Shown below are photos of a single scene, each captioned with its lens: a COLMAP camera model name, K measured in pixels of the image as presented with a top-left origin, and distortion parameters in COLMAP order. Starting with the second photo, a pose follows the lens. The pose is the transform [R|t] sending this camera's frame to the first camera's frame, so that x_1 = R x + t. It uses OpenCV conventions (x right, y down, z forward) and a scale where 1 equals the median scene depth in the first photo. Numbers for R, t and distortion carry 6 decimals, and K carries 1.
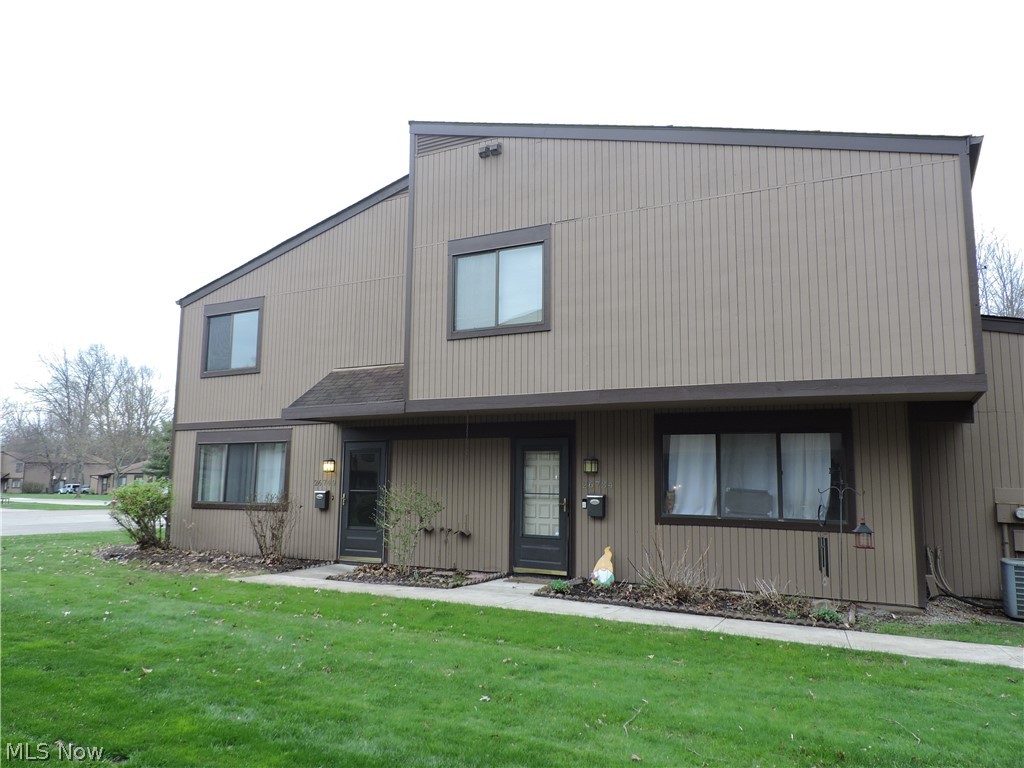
lens RADIAL K [[746.6, 0, 512.0], [0, 746.6, 384.0], [0, 0, 1]] dist [-0.004507, -0.001380]
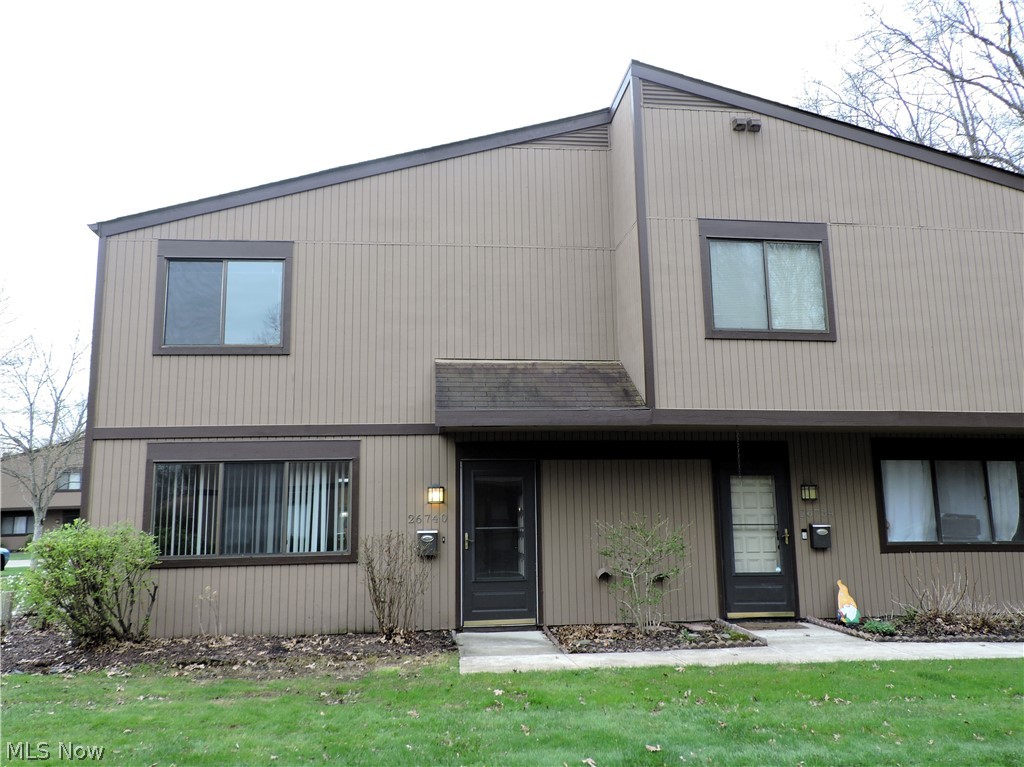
lens RADIAL K [[766.9, 0, 508.4], [0, 766.9, 387.0], [0, 0, 1]] dist [-0.008431, 0.002580]
pose [[0.822865, 0.074144, 0.563380, -0.732112], [-0.056690, 0.997216, -0.048438, 0.046695], [-0.565403, 0.007920, 0.824777, 0.430562]]
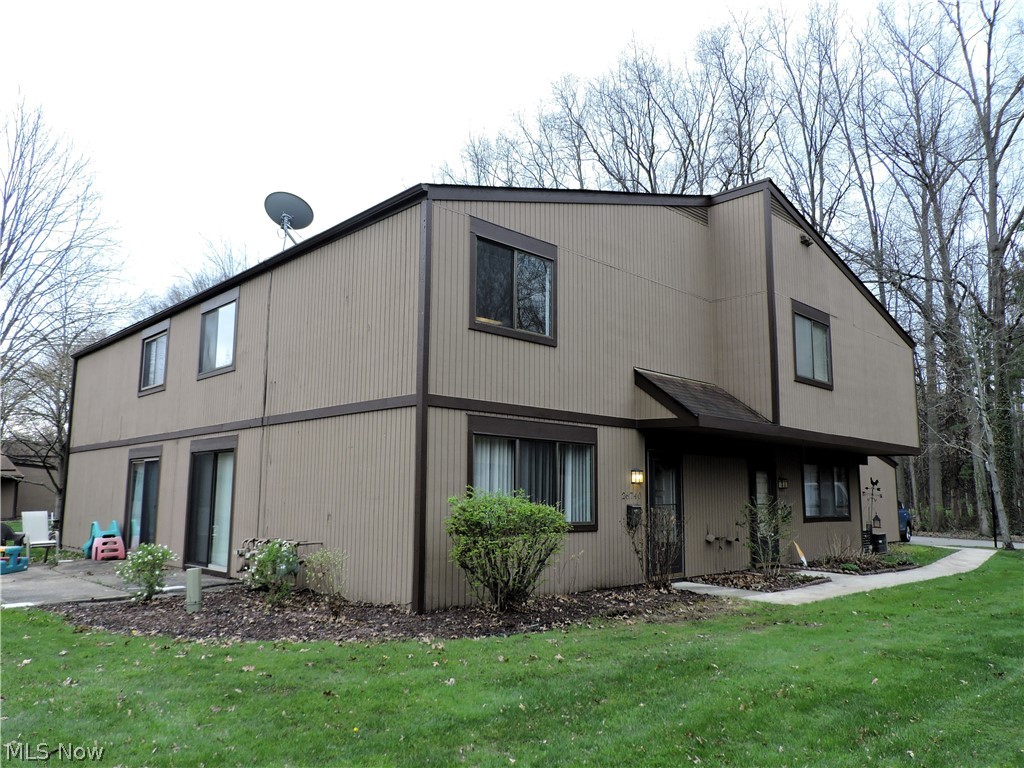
lens RADIAL K [[766.9, 0, 508.4], [0, 766.9, 387.5], [0, 0, 1]] dist [-0.008431, 0.002580]
pose [[0.292707, 0.140519, 0.945821, -1.401986], [-0.137198, 0.985080, -0.103892, 0.145867], [-0.946308, -0.099355, 0.307619, 1.055350]]
